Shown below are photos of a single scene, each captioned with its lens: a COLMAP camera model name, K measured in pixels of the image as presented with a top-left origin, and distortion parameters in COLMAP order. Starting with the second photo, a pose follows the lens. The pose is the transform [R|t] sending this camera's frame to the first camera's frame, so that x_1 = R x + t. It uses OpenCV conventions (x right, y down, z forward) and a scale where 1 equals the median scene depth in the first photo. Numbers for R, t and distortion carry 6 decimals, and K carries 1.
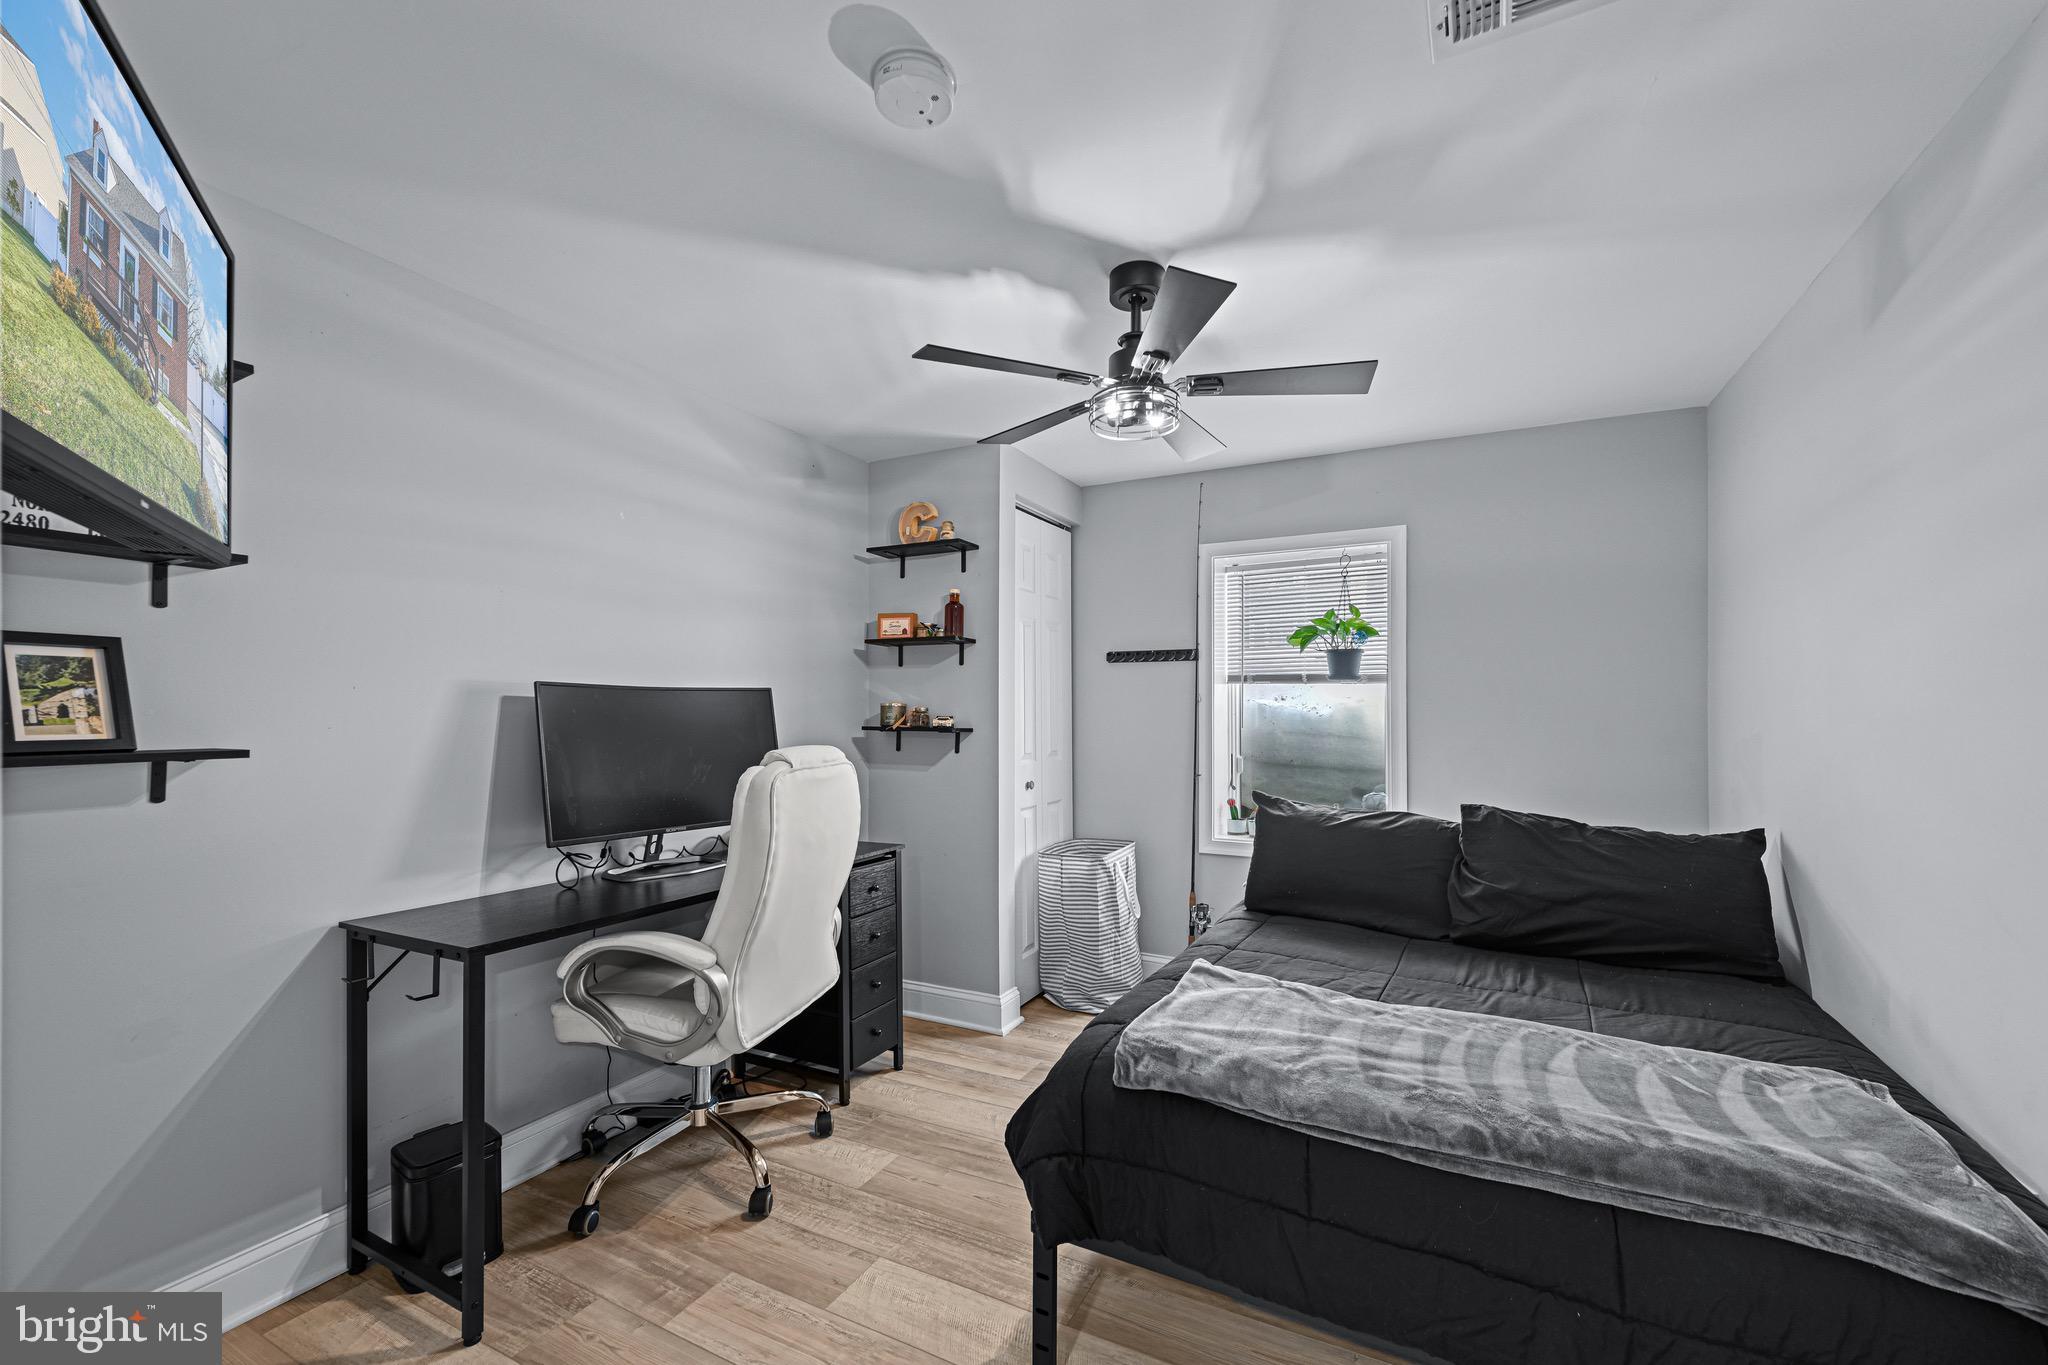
lens RADIAL K [[827.7, 0, 1009.2], [0, 827.7, 694.7], [0, 0, 1]] dist [0.000924, 0.000558]
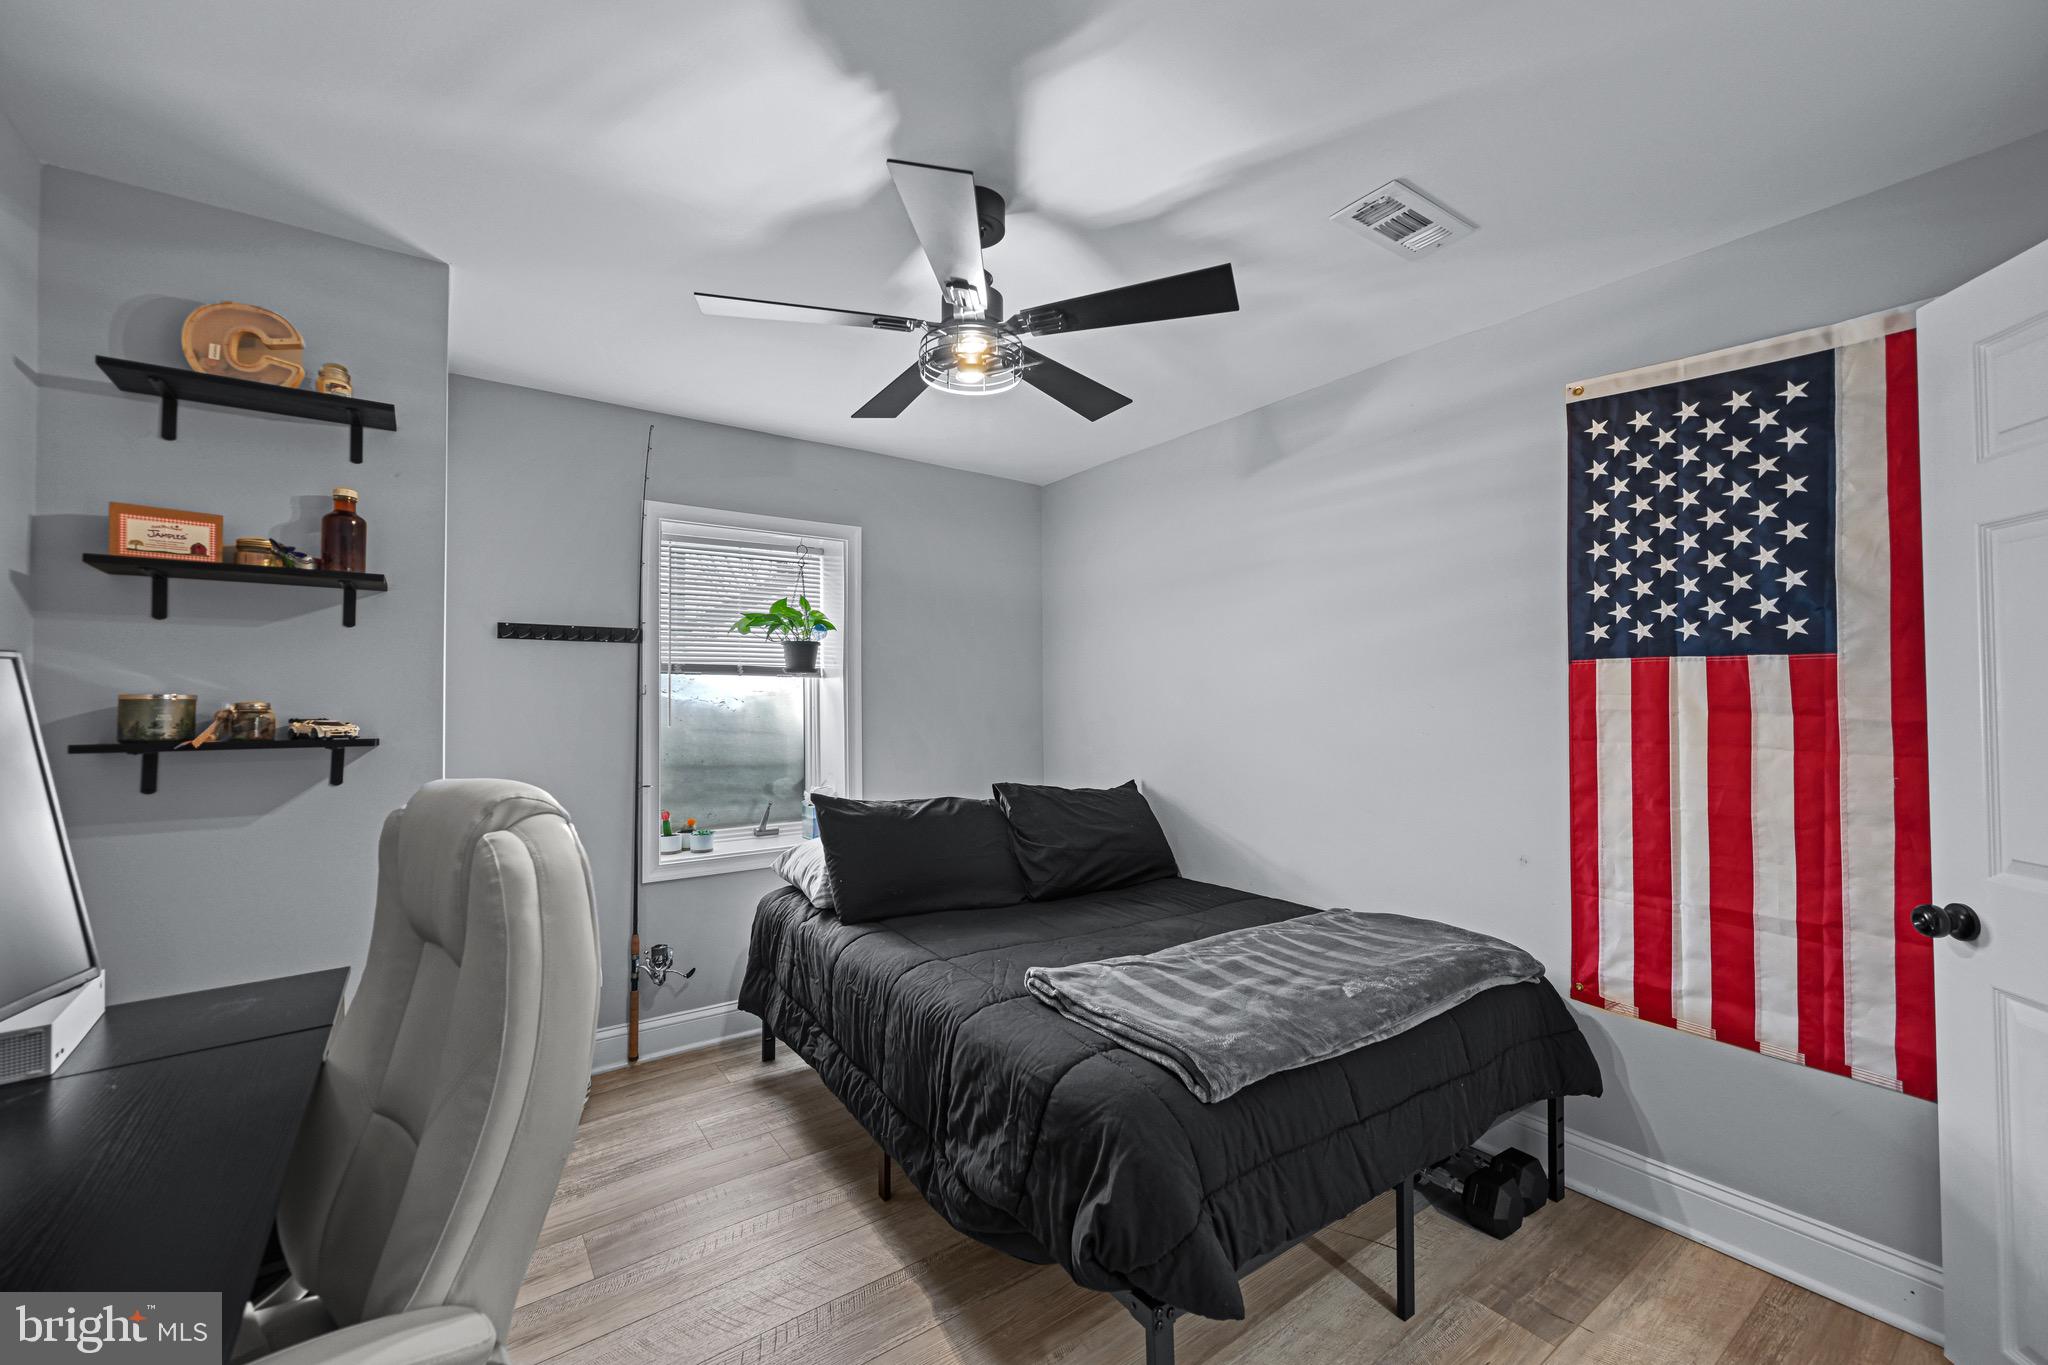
lens RADIAL K [[827.7, 0, 1014.0], [0, 827.7, 675.3], [0, 0, 1]] dist [0.000924, 0.000558]
pose [[0.443788, 0.026363, 0.895744, -0.356230], [-0.009571, 0.999650, -0.024679, 0.006852], [-0.896081, 0.002379, 0.443884, 0.342829]]
